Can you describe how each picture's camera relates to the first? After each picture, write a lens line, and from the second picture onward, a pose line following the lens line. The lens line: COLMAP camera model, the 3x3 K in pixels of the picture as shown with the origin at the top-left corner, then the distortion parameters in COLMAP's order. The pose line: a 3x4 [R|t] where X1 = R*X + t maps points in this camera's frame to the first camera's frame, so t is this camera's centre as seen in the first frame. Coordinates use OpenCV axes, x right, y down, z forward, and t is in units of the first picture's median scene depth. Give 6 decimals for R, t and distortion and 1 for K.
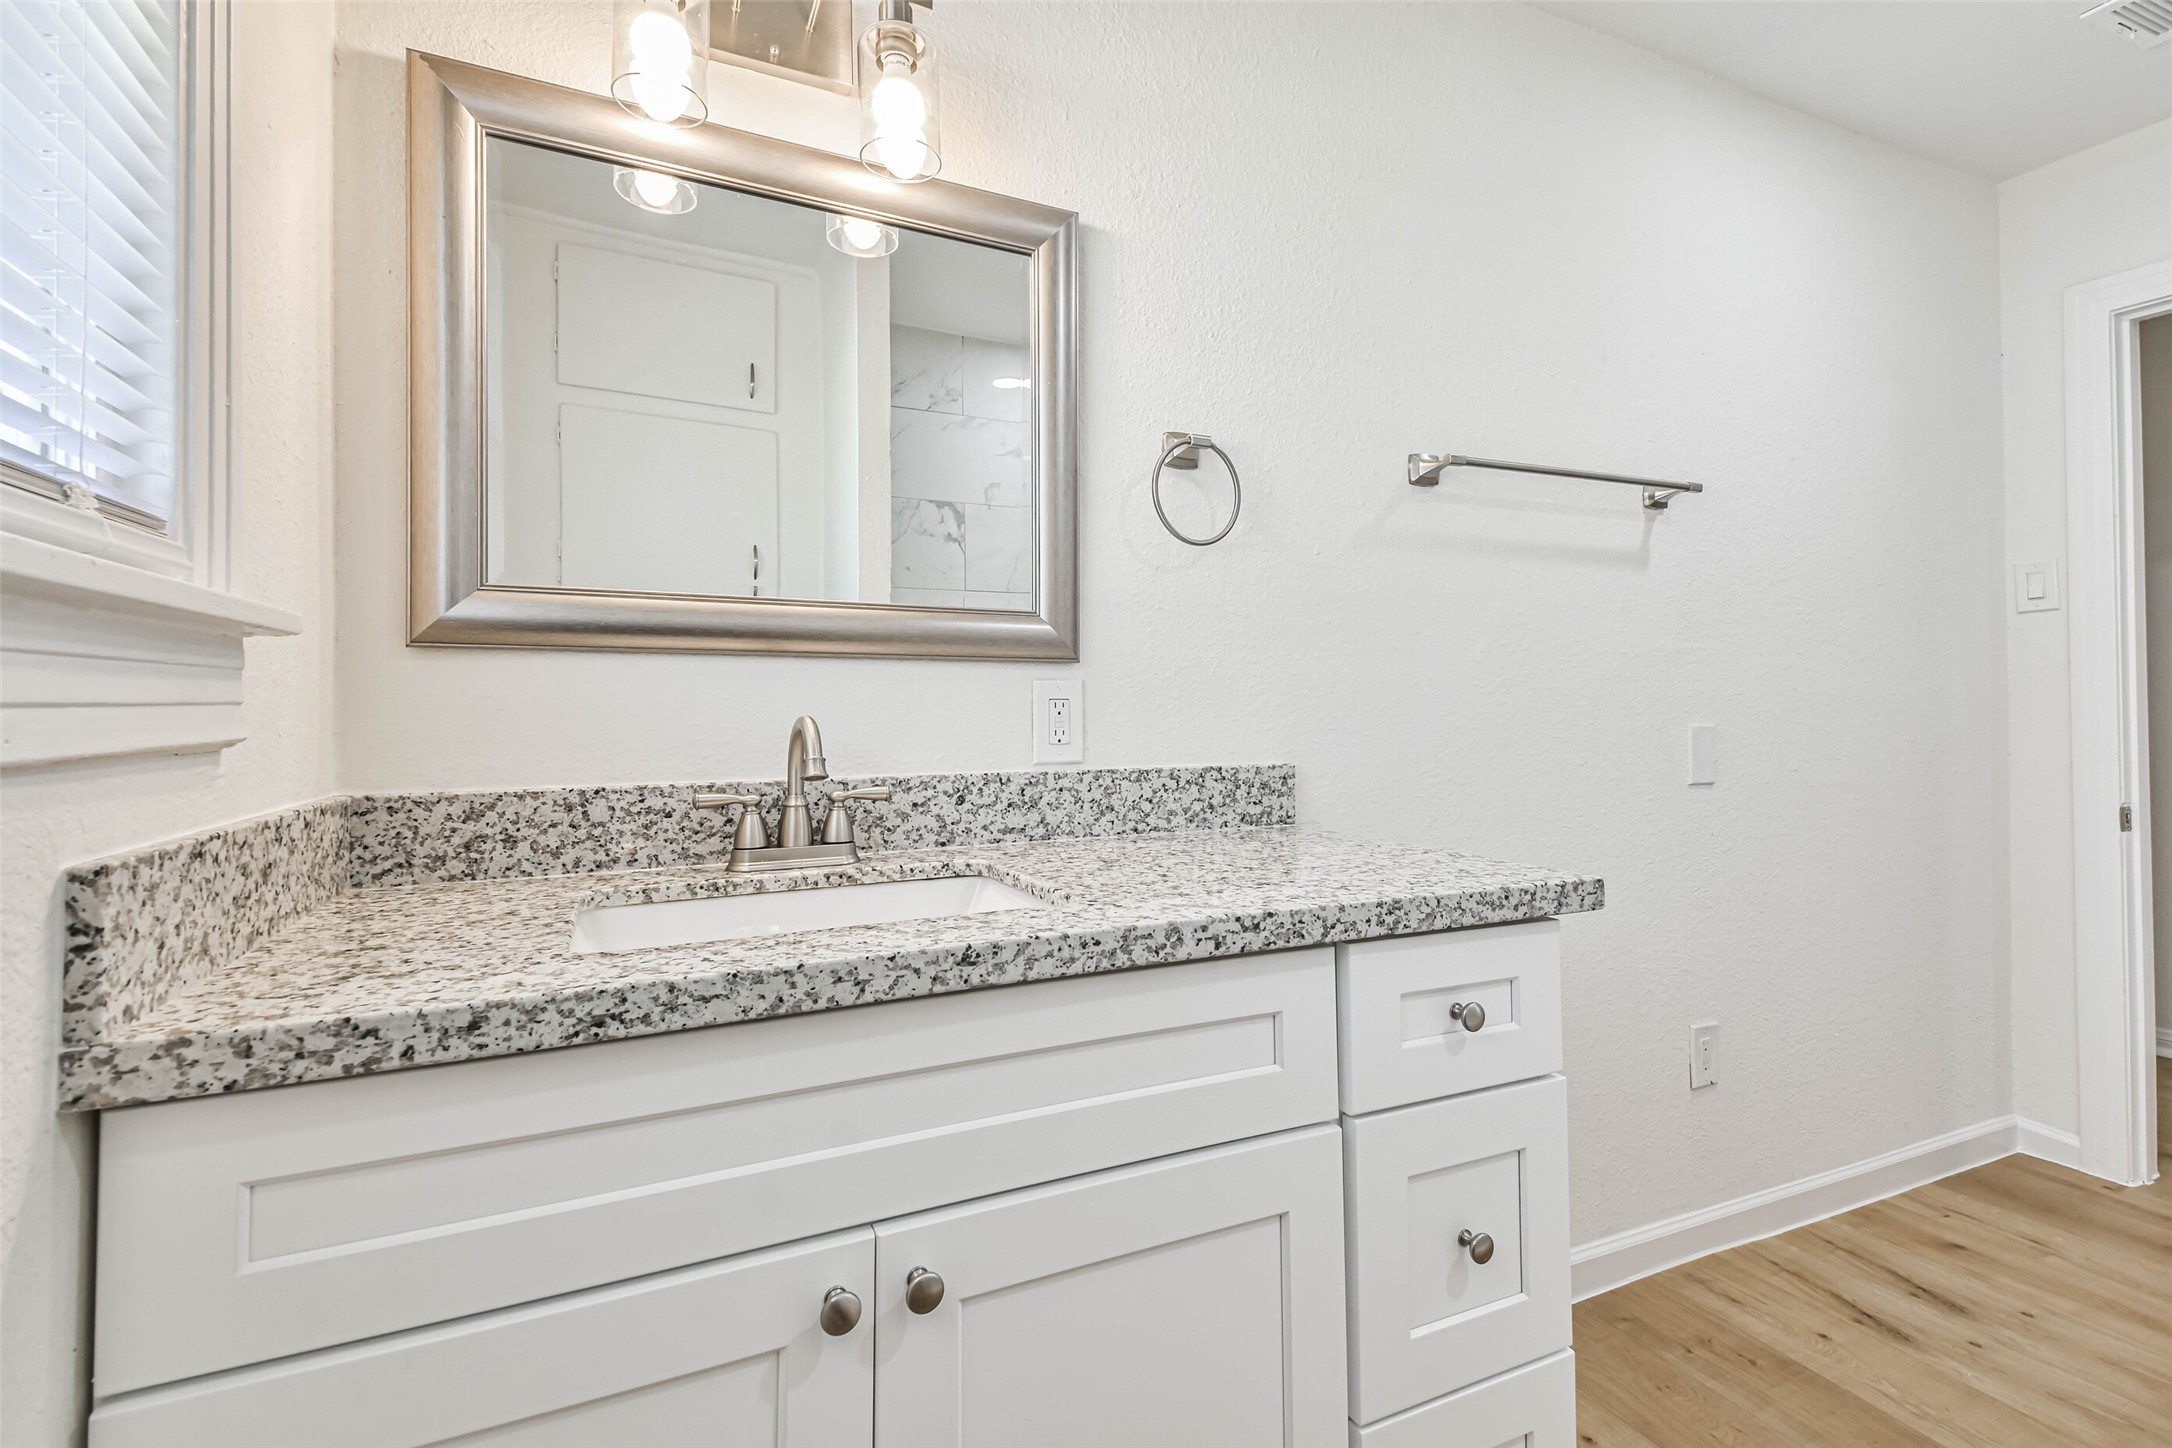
lens RADIAL K [[961.3, 0, 1090.8], [0, 961.3, 707.6], [0, 0, 1]] dist [0.076983, -0.040647]
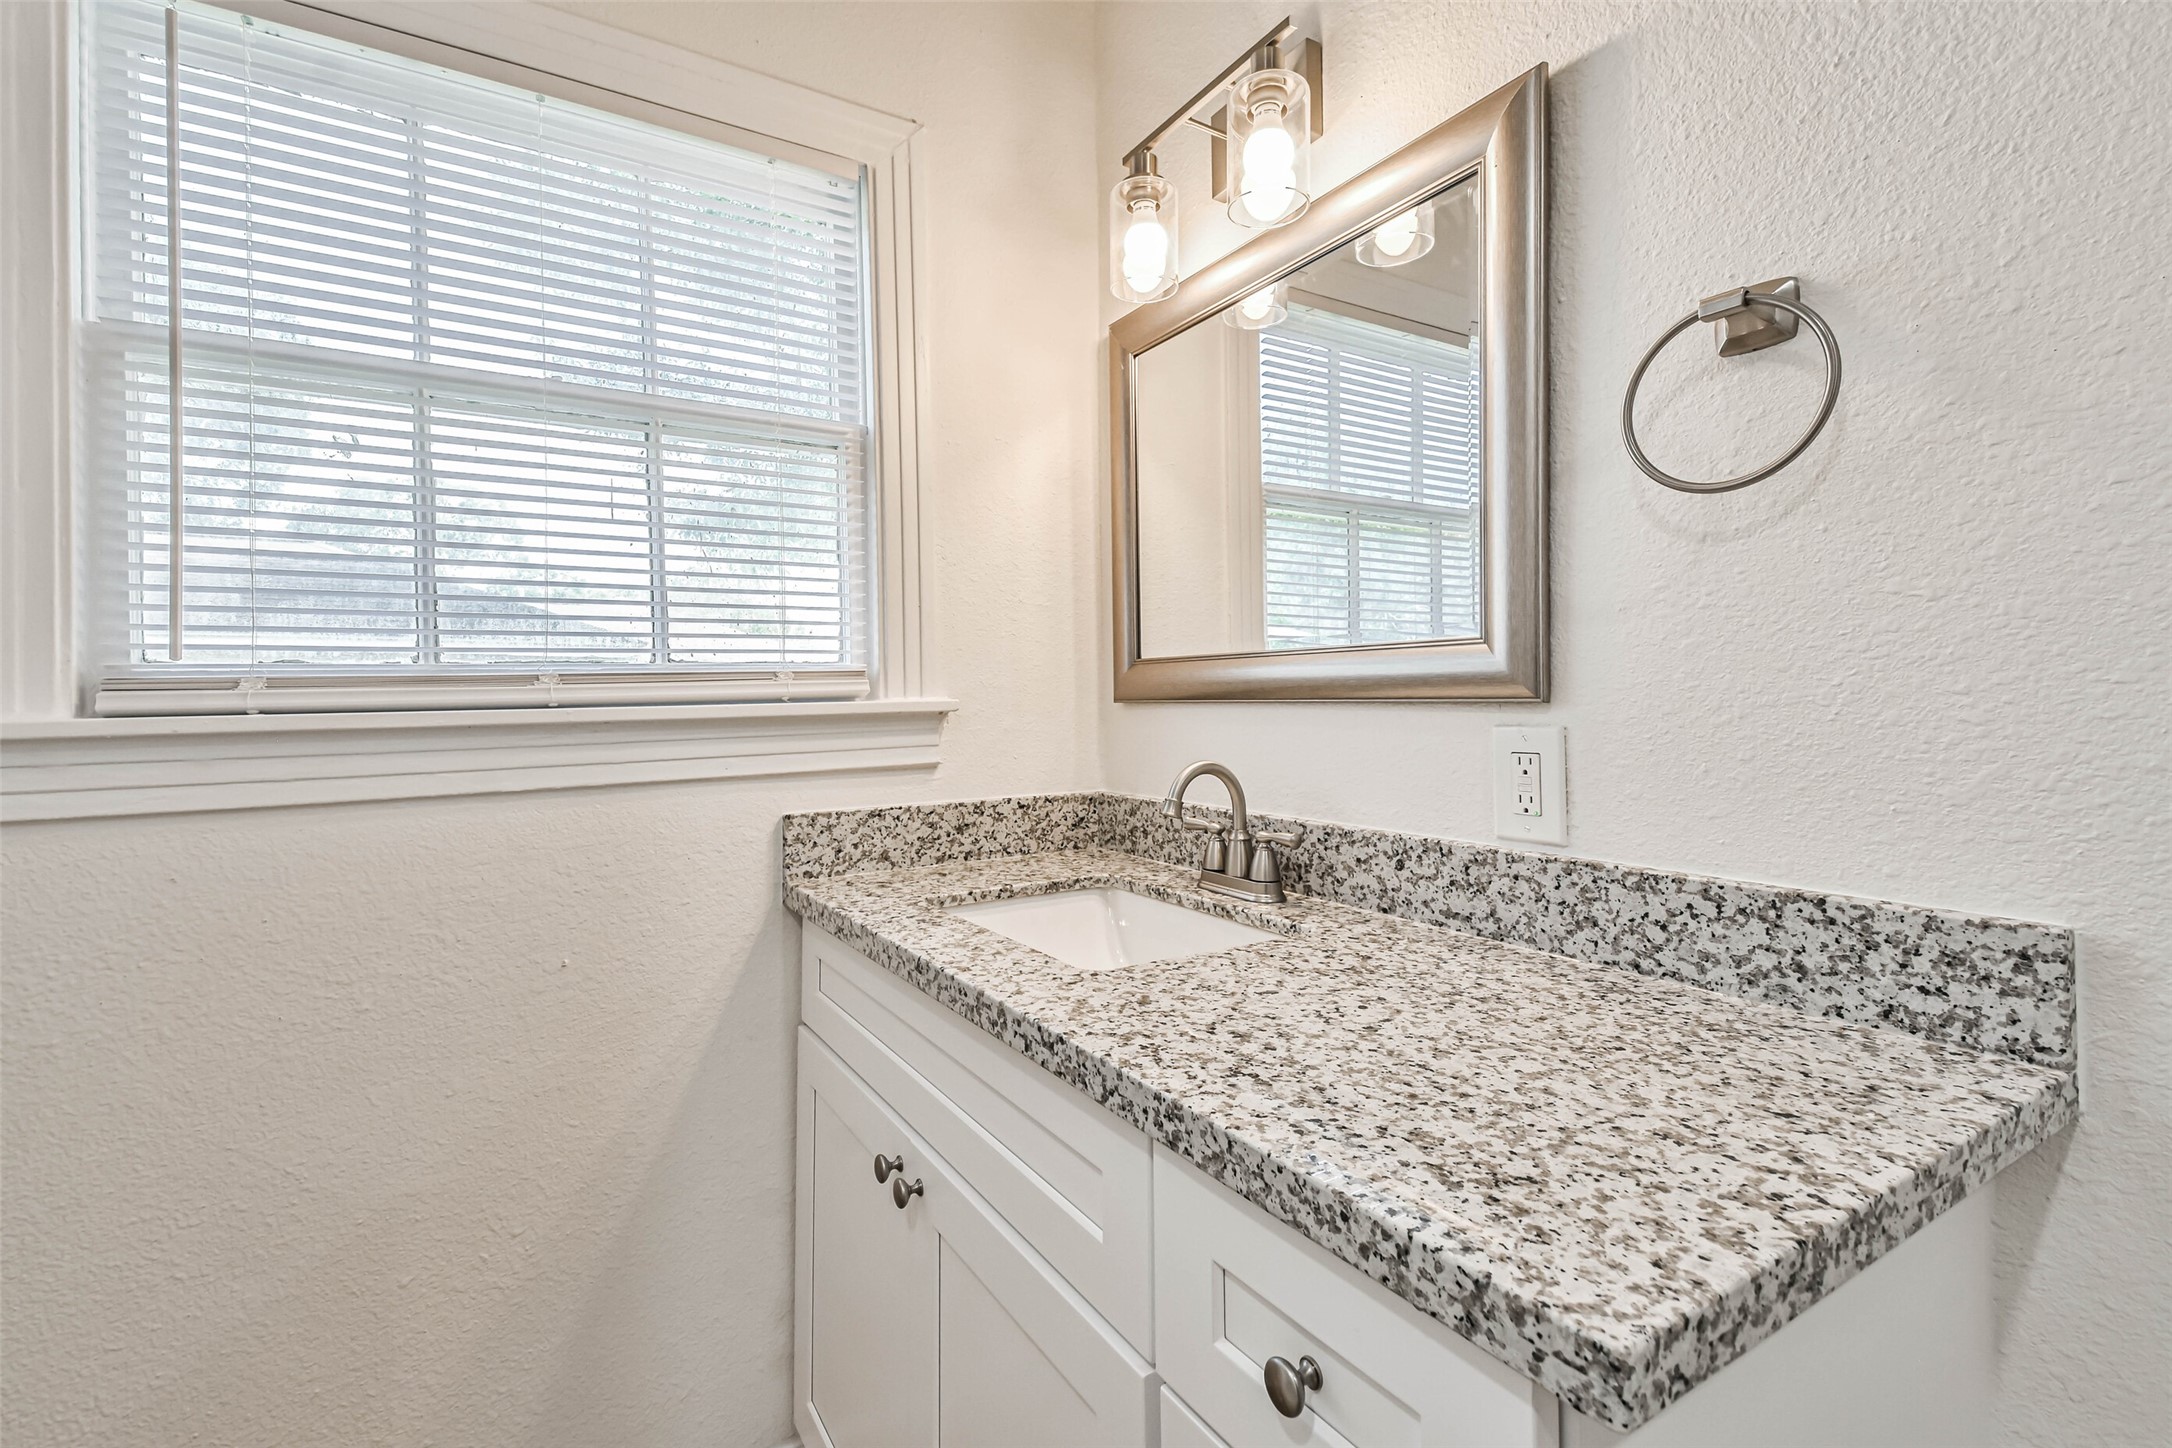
lens RADIAL K [[961.3, 0, 1090.8], [0, 961.3, 707.6], [0, 0, 1]] dist [0.076983, -0.040647]
pose [[0.147286, 0.011489, -0.989027, 0.654704], [0.010633, 0.999856, 0.013198, -0.057119], [0.989037, -0.012460, 0.147143, 0.573262]]
